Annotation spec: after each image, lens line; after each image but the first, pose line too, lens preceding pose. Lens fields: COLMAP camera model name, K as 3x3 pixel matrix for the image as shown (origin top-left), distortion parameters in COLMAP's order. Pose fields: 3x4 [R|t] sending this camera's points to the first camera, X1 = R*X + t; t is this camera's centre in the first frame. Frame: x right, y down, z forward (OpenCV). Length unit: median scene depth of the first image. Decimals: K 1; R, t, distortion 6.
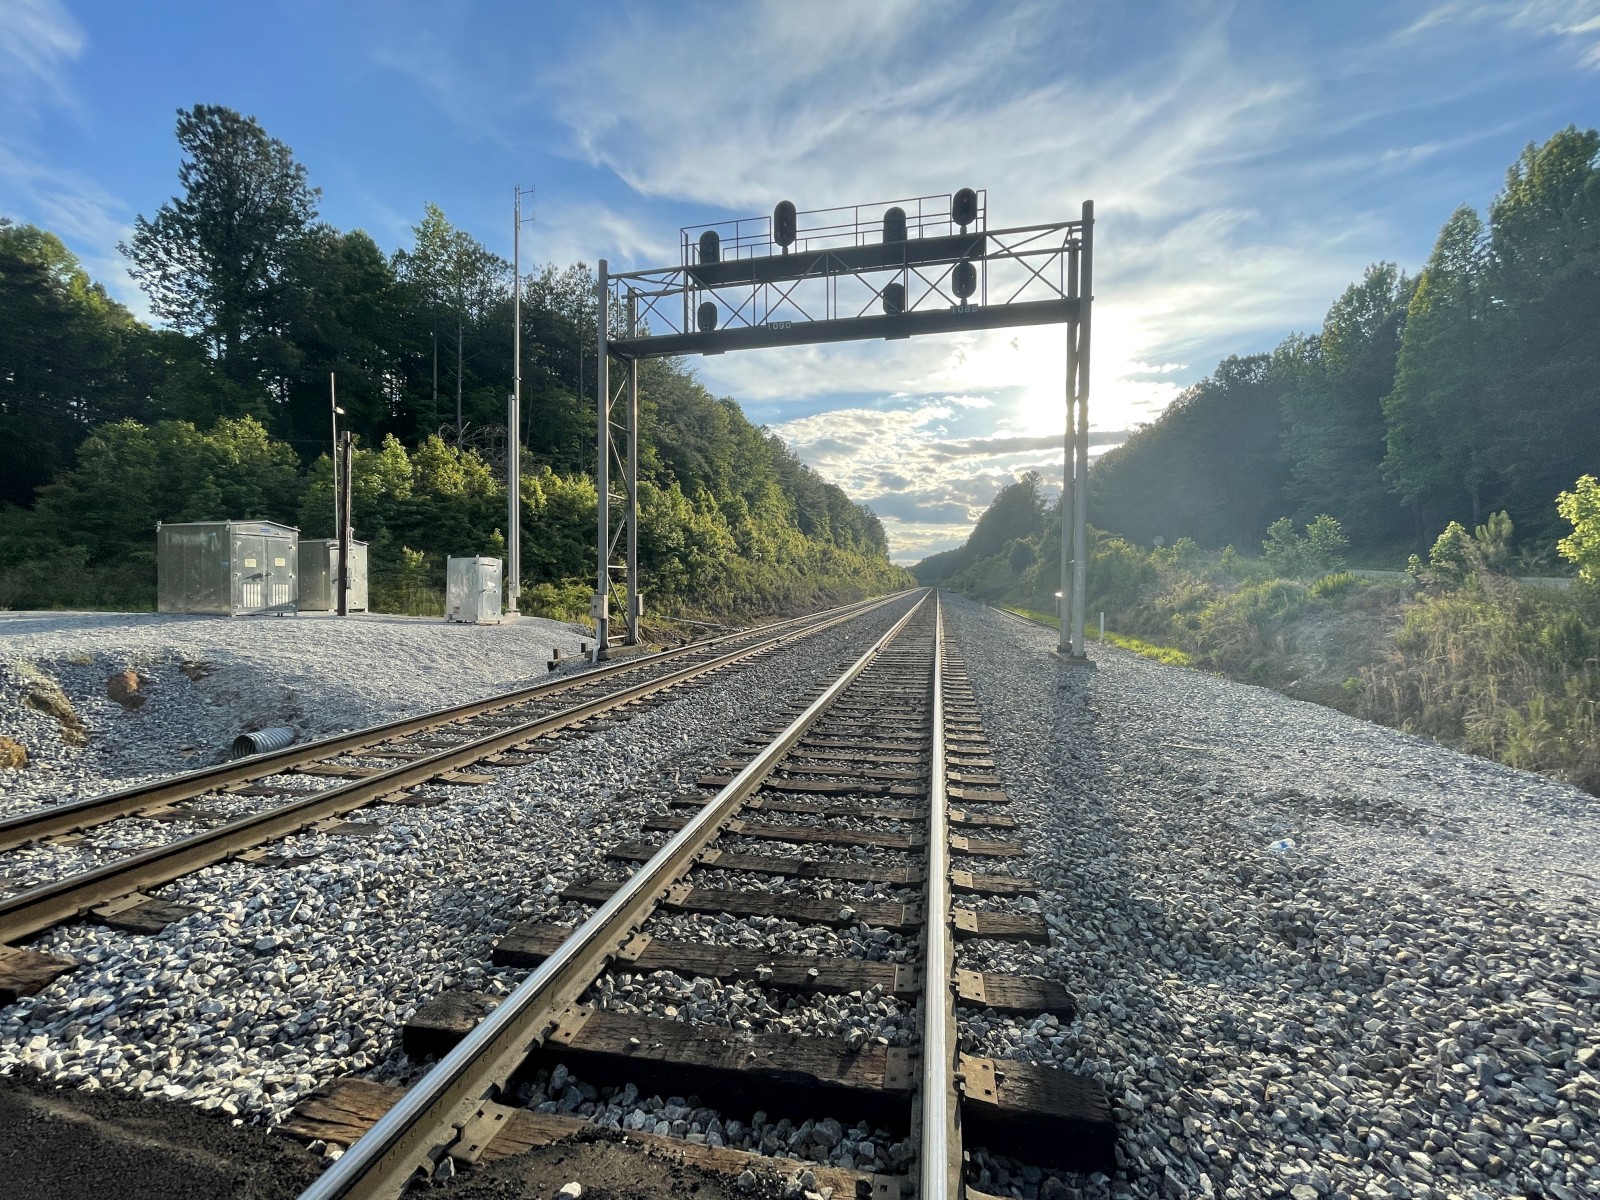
lens RADIAL K [[645.9, 0, 805.5], [0, 645.9, 600.0], [0, 0, 1]] dist [-0.000719, -0.000691]
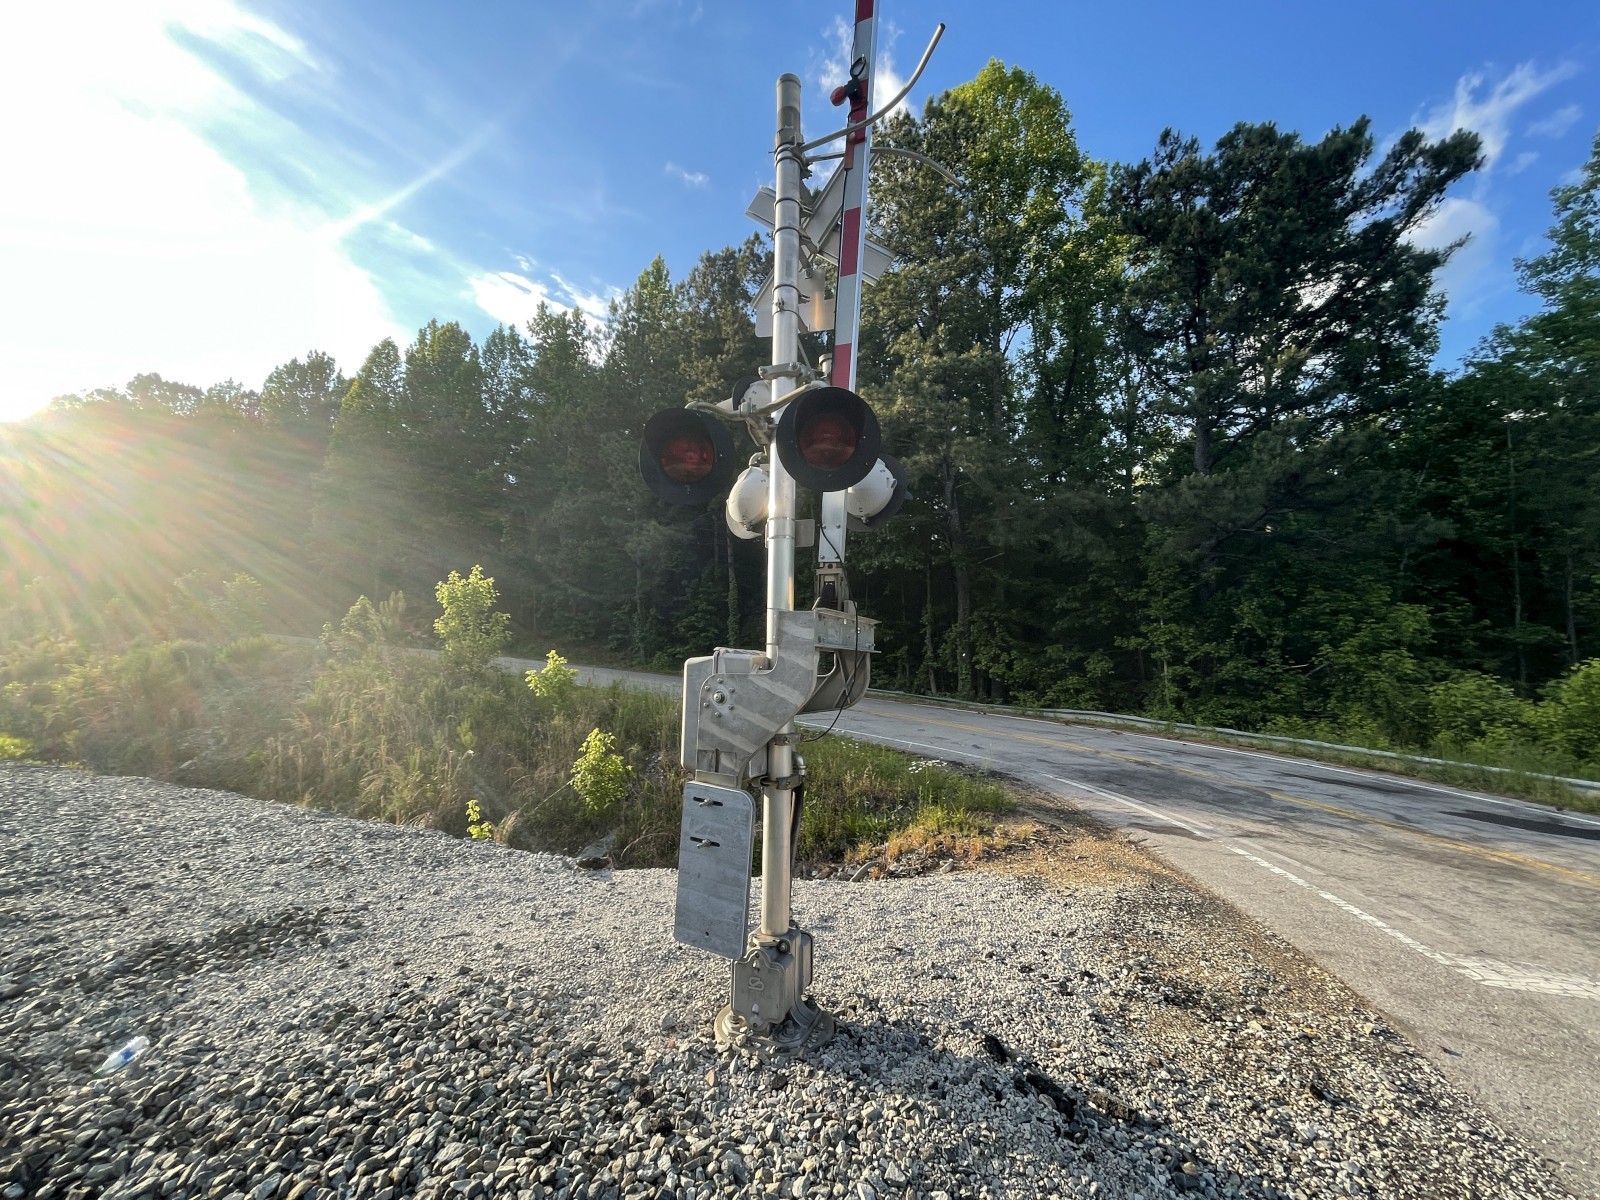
lens RADIAL K [[645.9, 0, 805.5], [0, 645.9, 600.0], [0, 0, 1]] dist [-0.000719, -0.000691]
pose [[0.171046, 0.109462, 0.979164, 0.097849], [-0.012441, 0.993970, -0.108944, -0.004167], [-0.985184, 0.006452, 0.171377, 0.121922]]
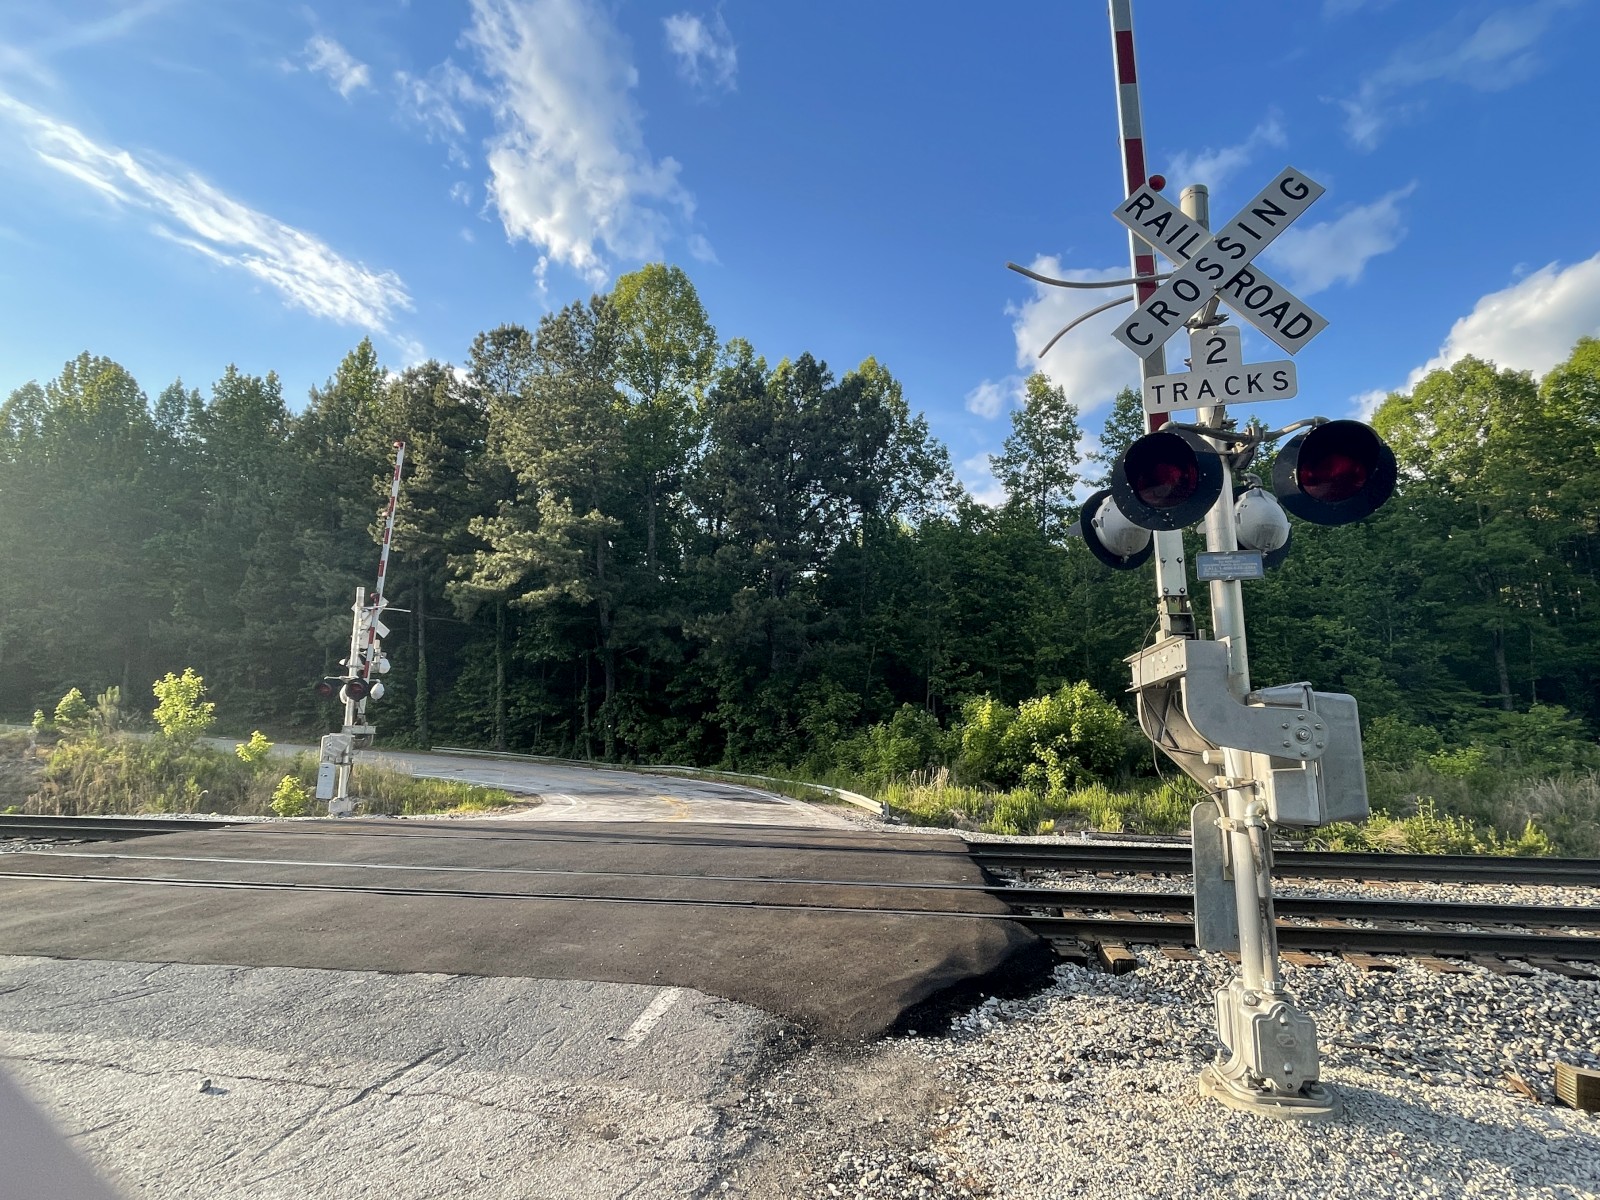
lens RADIAL K [[800.1, 0, 803.3], [0, 800.1, 596.8], [0, 0, 1]] dist [-0.002400, -0.000784]
pose [[-0.102862, 0.179069, 0.978445, -1.783537], [0.010425, 0.983802, -0.178954, 0.017803], [-0.994641, -0.008208, -0.103062, -0.777904]]
